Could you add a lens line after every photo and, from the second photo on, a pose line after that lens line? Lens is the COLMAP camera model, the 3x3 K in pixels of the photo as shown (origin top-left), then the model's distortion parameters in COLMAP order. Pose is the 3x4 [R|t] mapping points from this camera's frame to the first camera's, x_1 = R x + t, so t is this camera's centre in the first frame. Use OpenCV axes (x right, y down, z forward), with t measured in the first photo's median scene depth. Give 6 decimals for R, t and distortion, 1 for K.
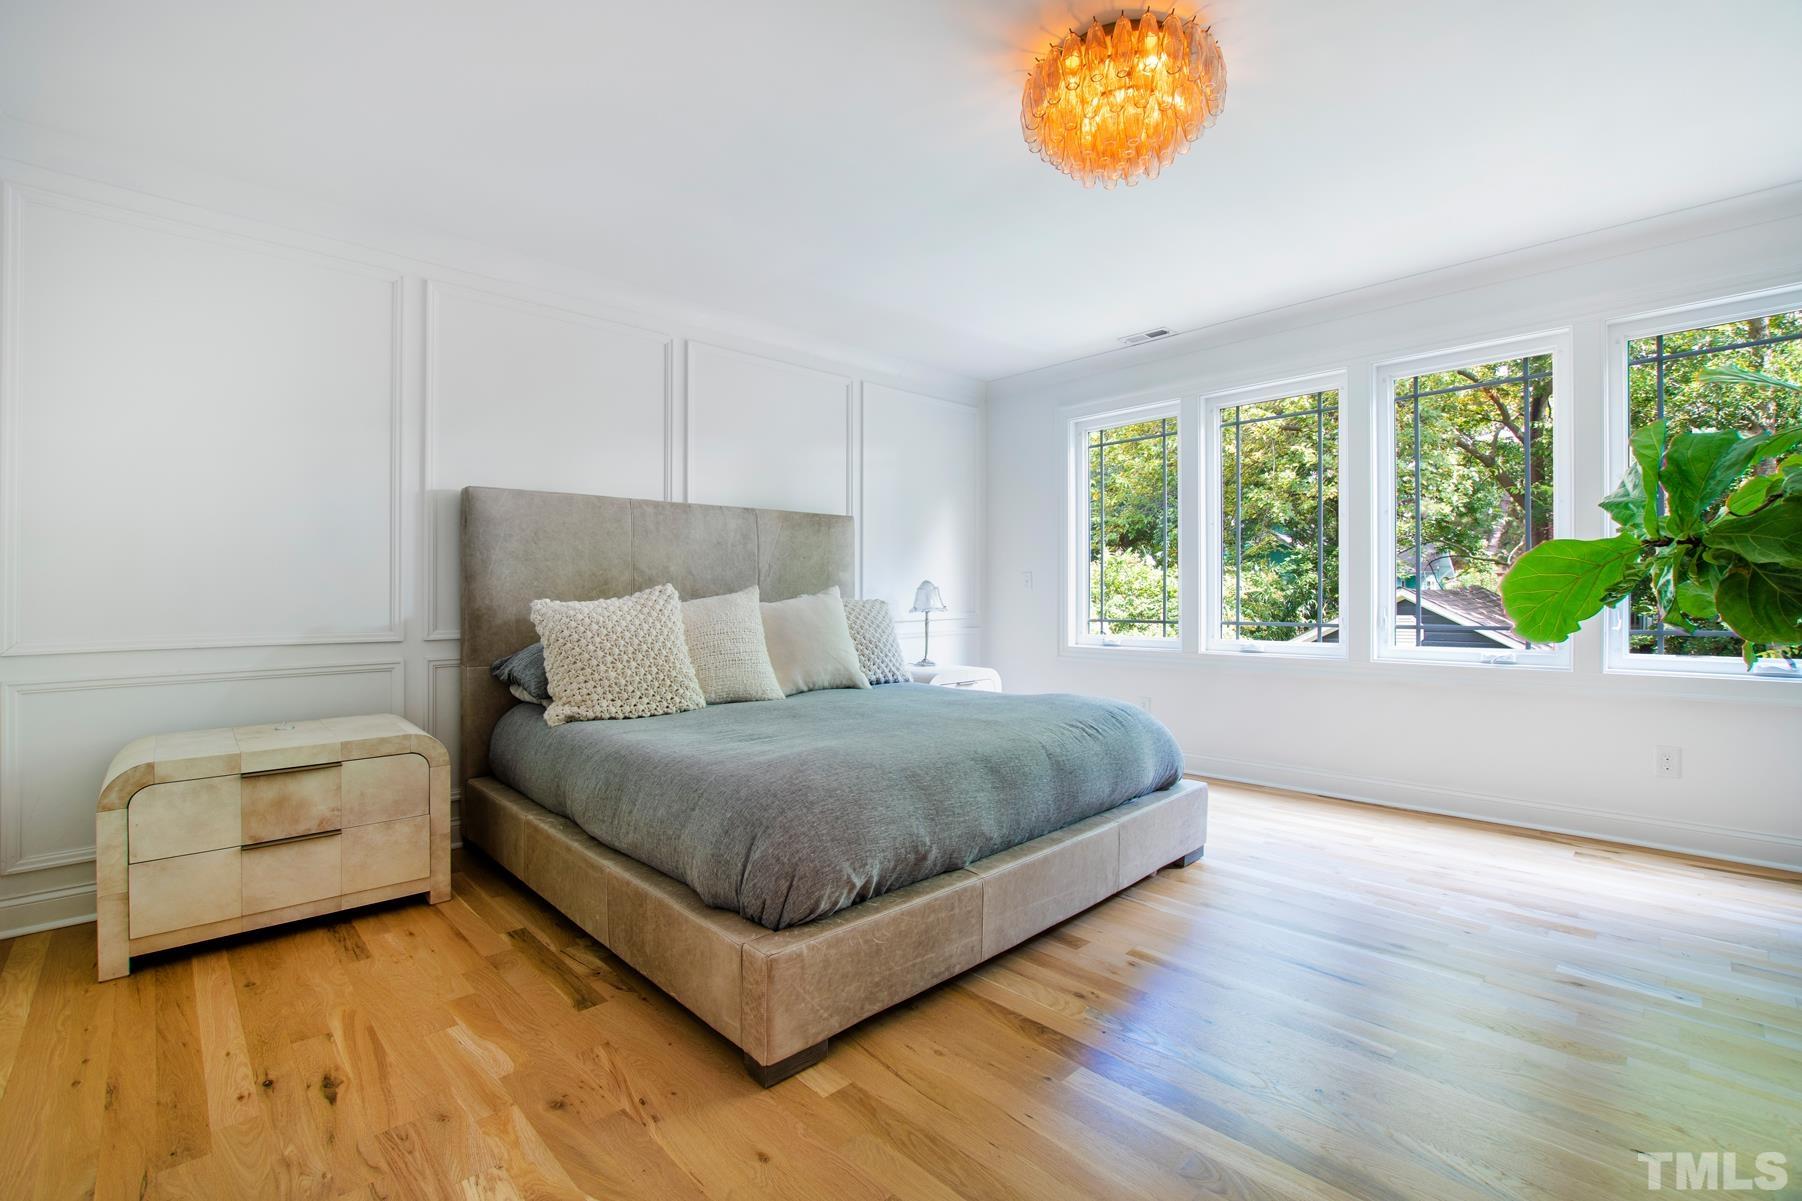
lens RADIAL K [[829.0, 0, 923.8], [0, 829.0, 585.5], [0, 0, 1]] dist [-0.025983, 0.000615]
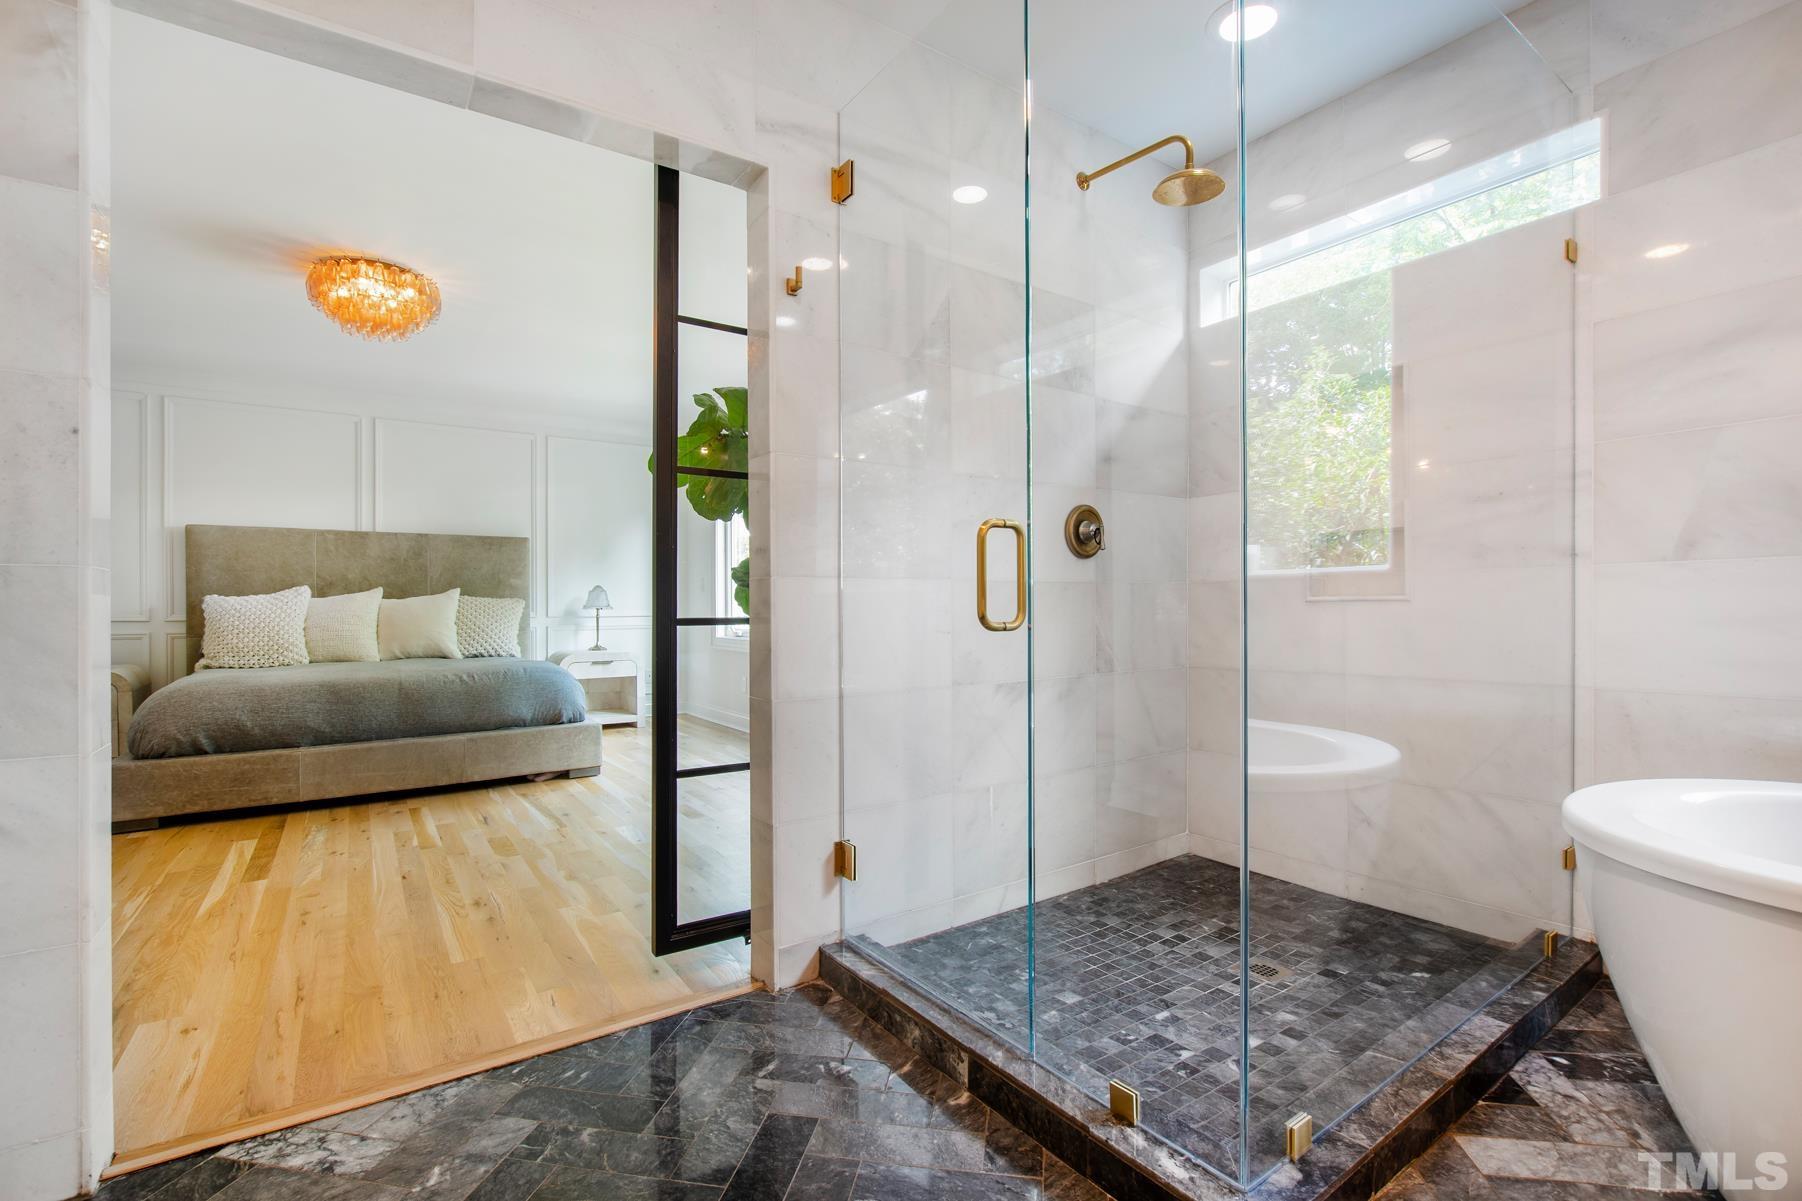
lens RADIAL K [[829.0, 0, 923.8], [0, 829.0, 585.5], [0, 0, 1]] dist [-0.025983, 0.000615]
pose [[0.988689, -0.001236, -0.149975, 1.039484], [-0.001182, 0.999871, -0.016034, 0.020915], [0.149975, 0.016030, 0.988560, -0.321373]]
